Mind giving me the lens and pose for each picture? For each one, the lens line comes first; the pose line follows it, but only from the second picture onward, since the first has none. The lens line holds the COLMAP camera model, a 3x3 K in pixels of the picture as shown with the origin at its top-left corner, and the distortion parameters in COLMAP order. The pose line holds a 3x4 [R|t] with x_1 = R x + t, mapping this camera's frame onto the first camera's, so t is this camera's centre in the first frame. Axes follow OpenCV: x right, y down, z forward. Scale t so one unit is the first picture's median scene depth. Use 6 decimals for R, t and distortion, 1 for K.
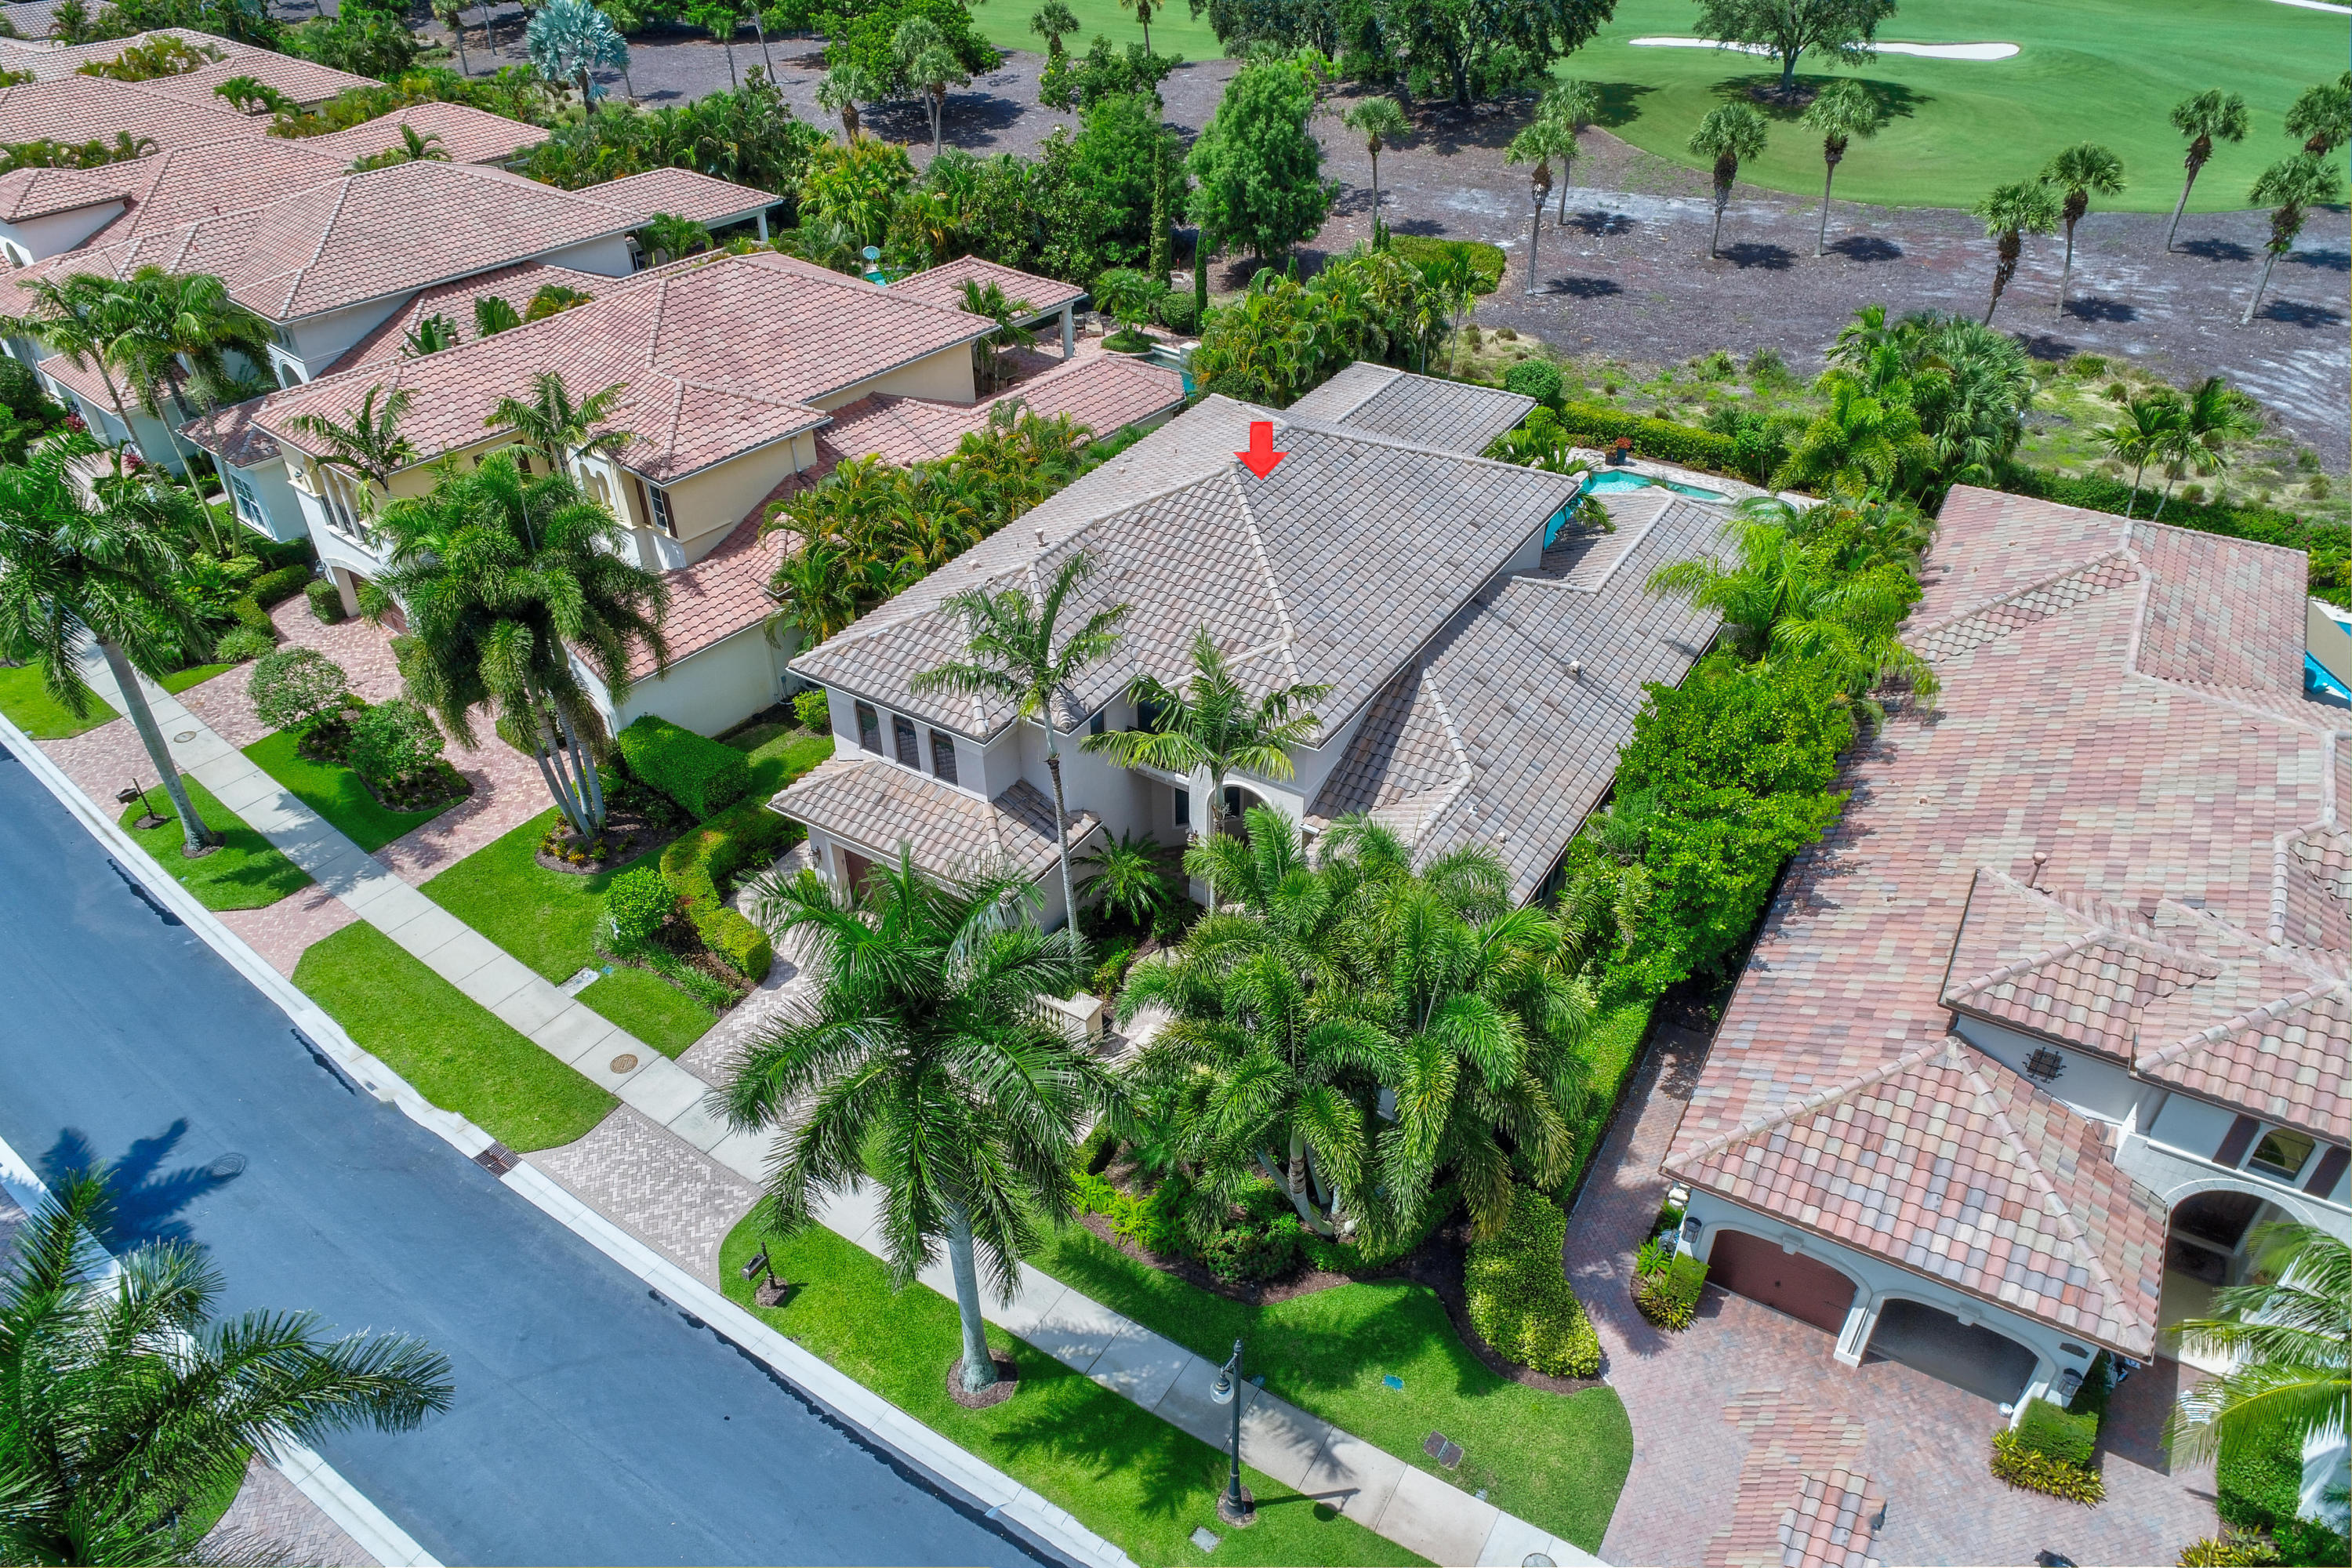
lens RADIAL K [[1573.9, 0, 1173.0], [0, 1573.9, 811.6], [0, 0, 1]] dist [0.002225, 0.000156]
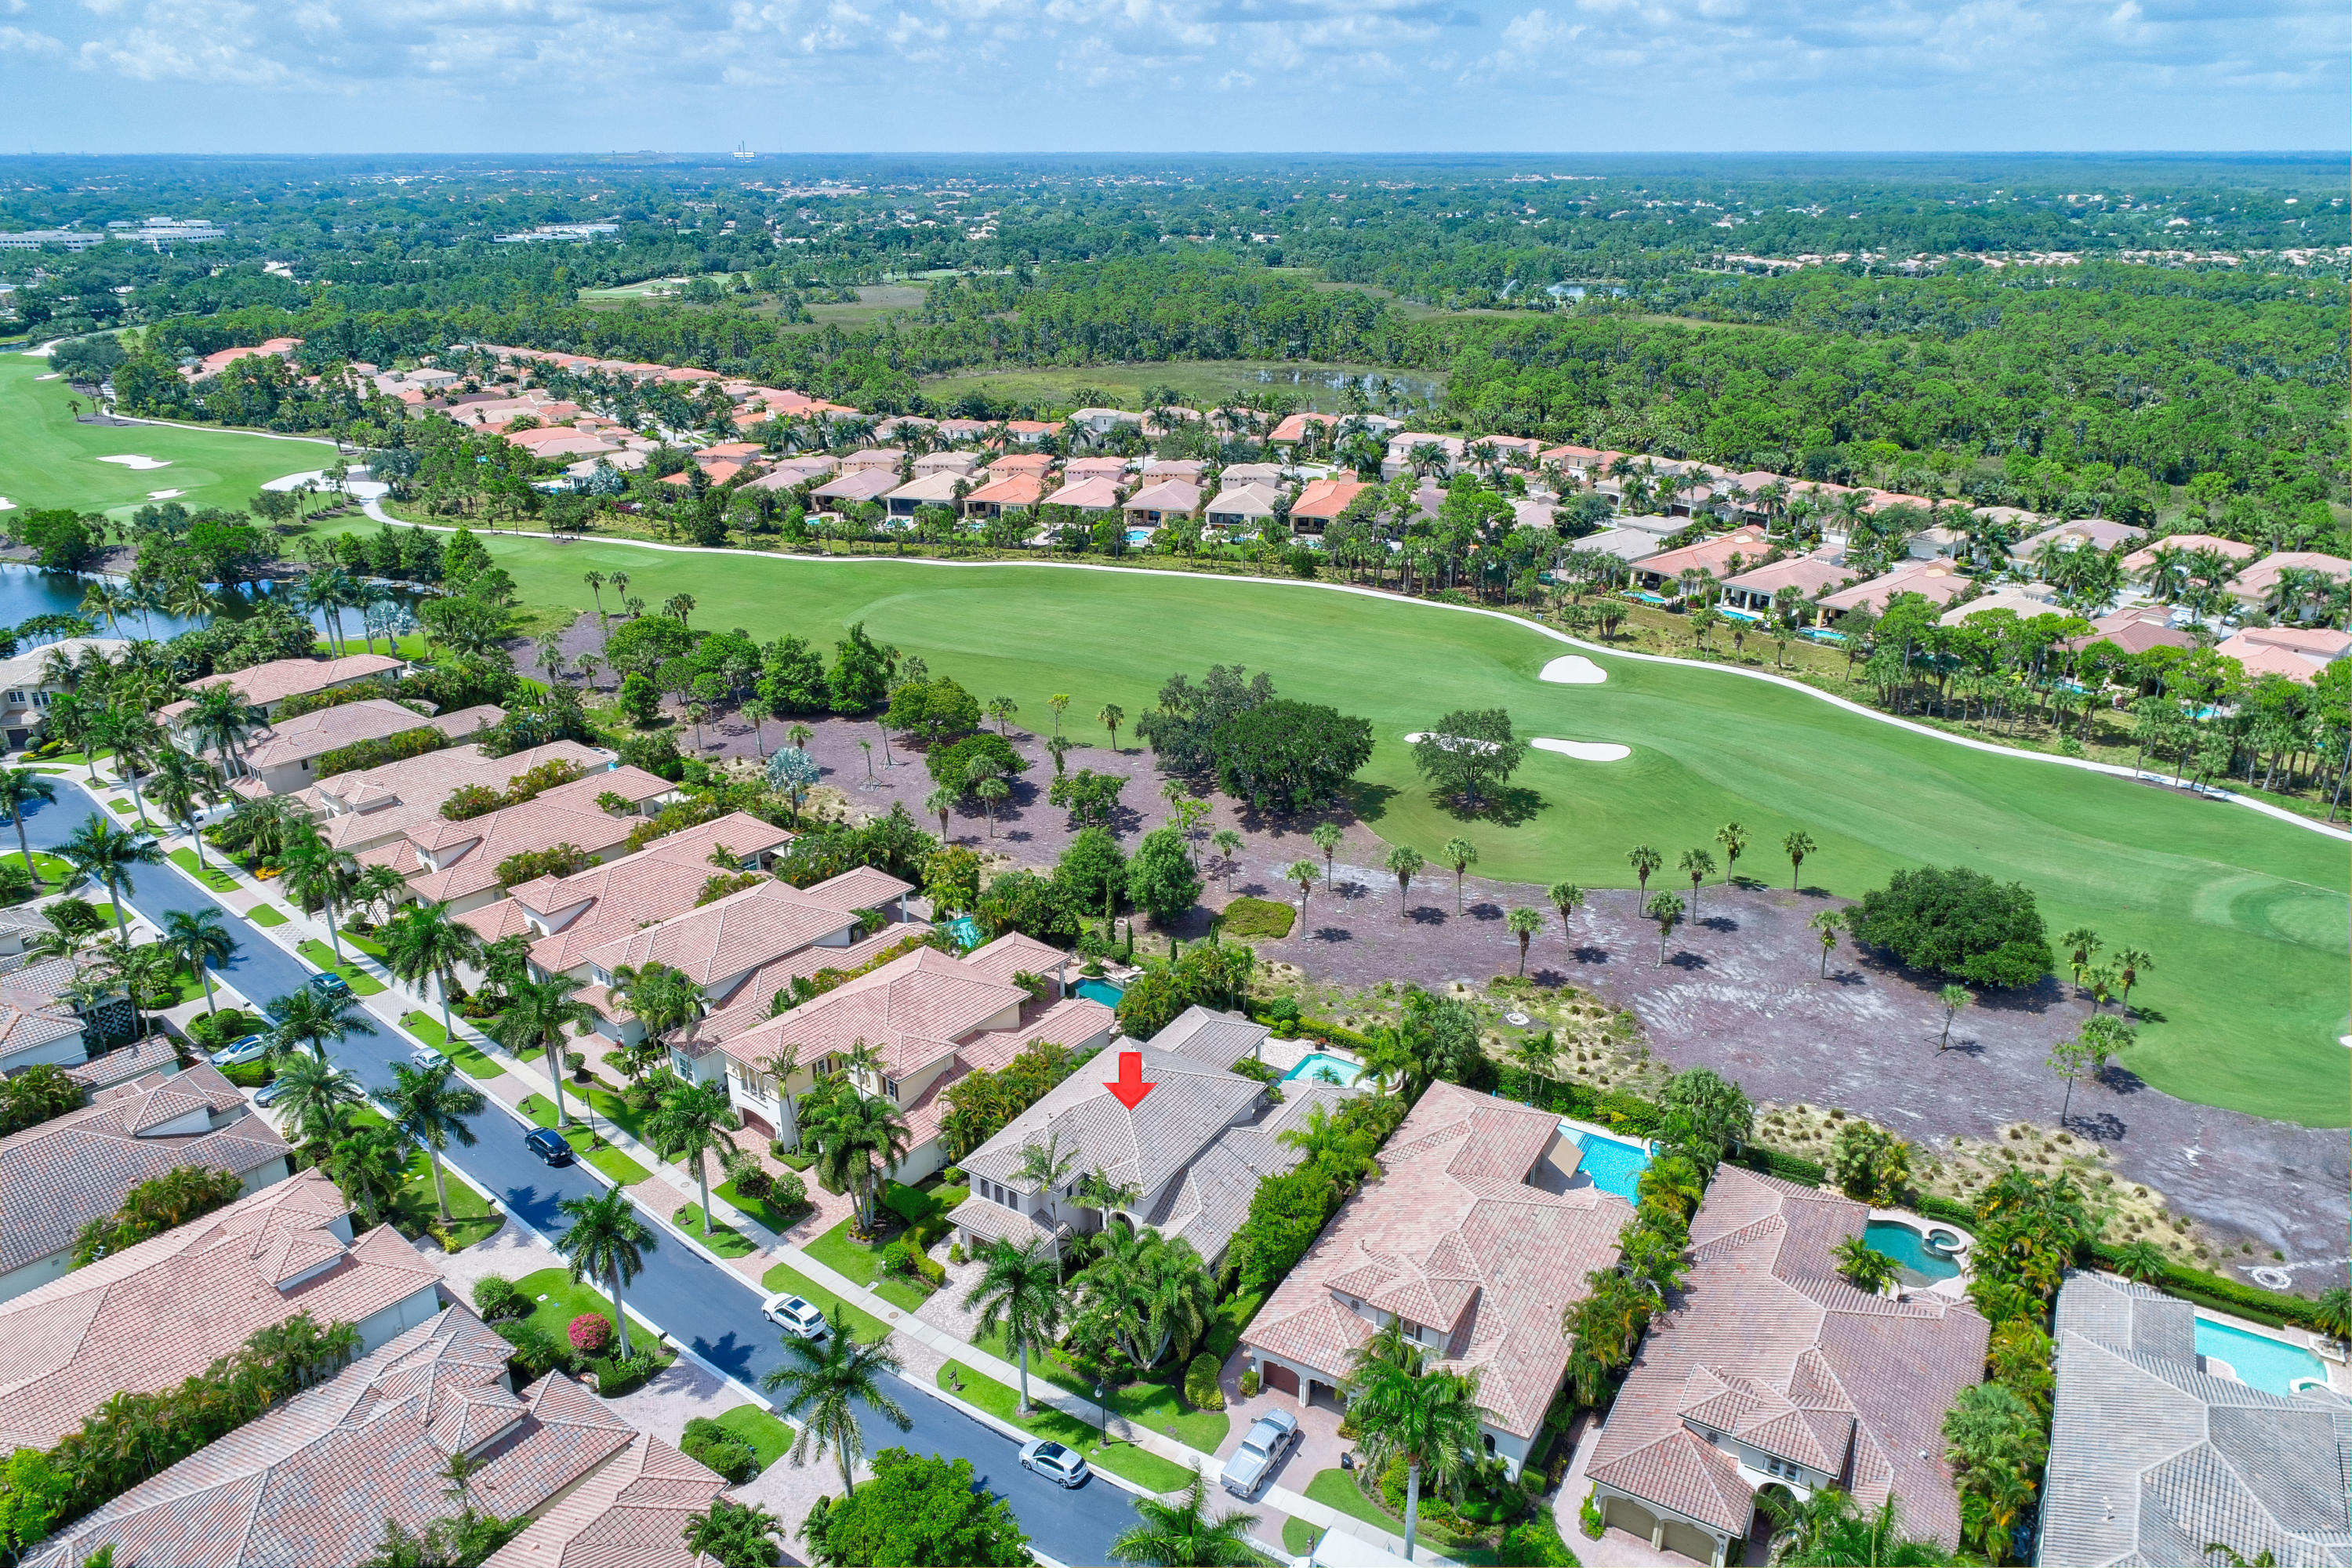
lens RADIAL K [[1573.9, 0, 1173.0], [0, 1573.9, 811.6], [0, 0, 1]] dist [0.002225, 0.000156]
pose [[0.999927, 0.009830, 0.007014, 0.097660], [-0.007843, 0.970304, -0.241762, -0.028091], [-0.009182, 0.241689, 0.970310, -1.658126]]
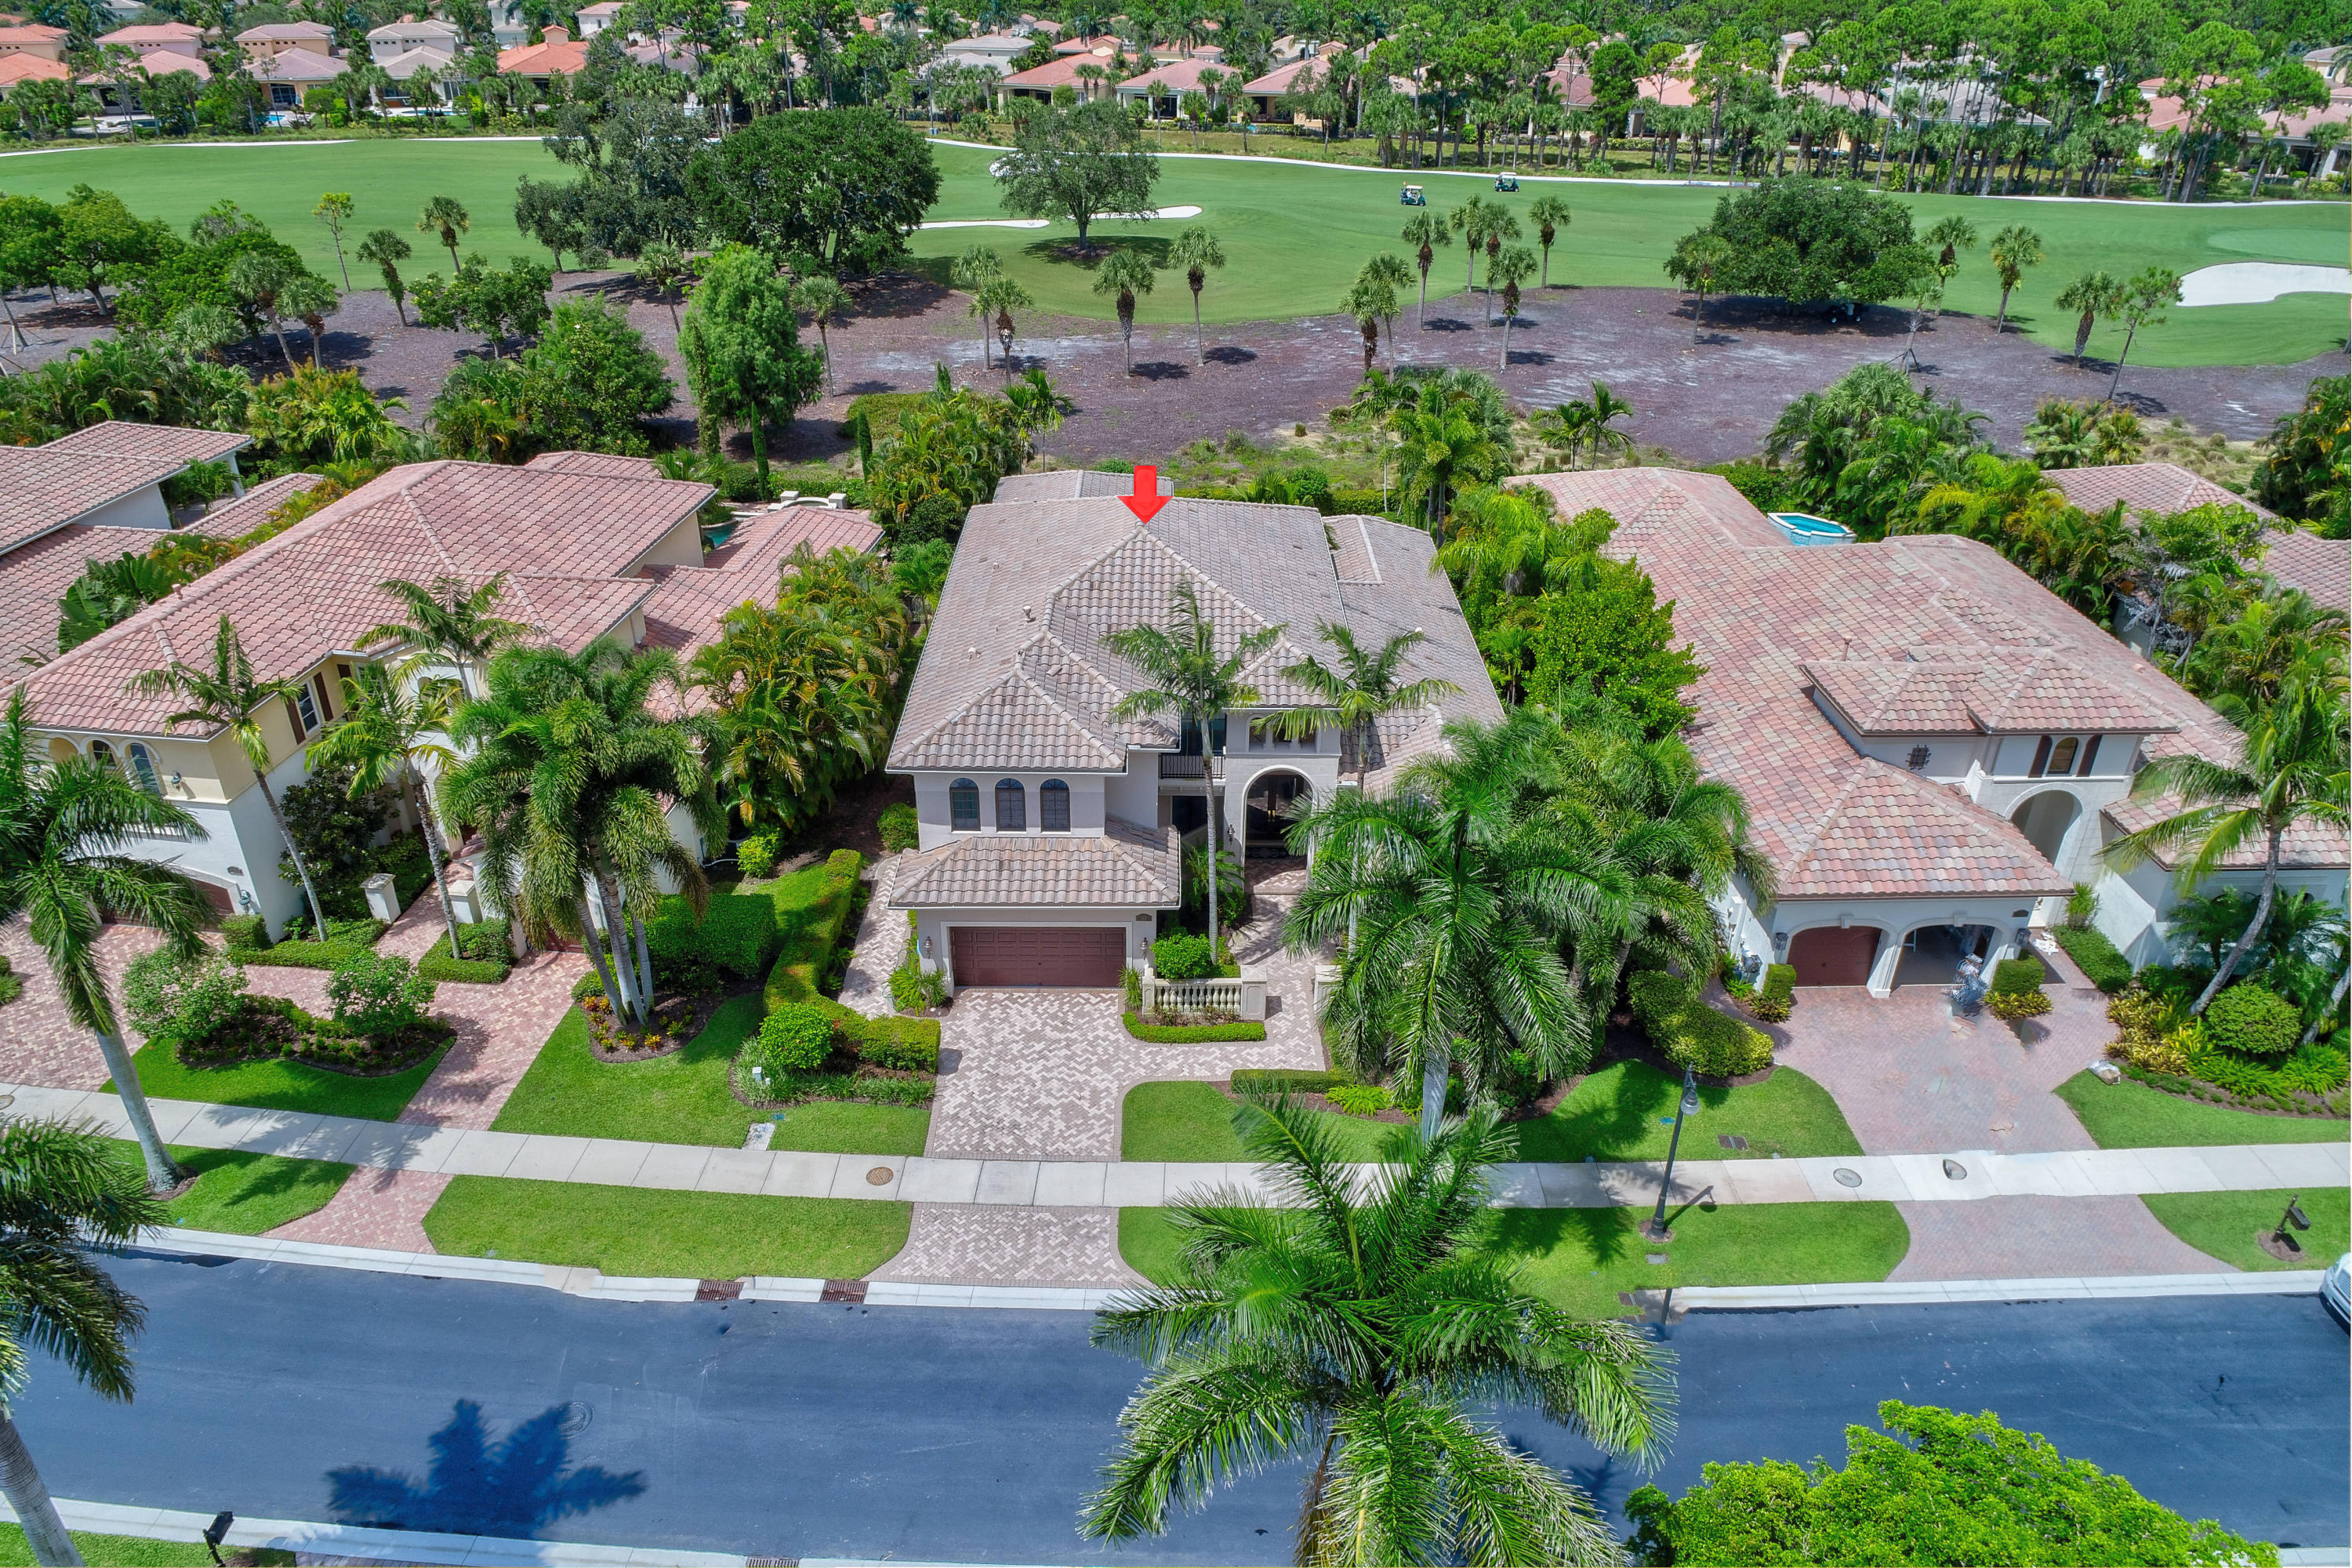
lens RADIAL K [[1573.9, 0, 1173.0], [0, 1573.9, 811.6], [0, 0, 1]] dist [0.002225, 0.000156]
pose [[0.840783, -0.254540, 0.477801, -0.539685], [0.309338, 0.950187, -0.038144, 0.032098], [-0.444291, 0.179872, 0.877640, -0.001529]]
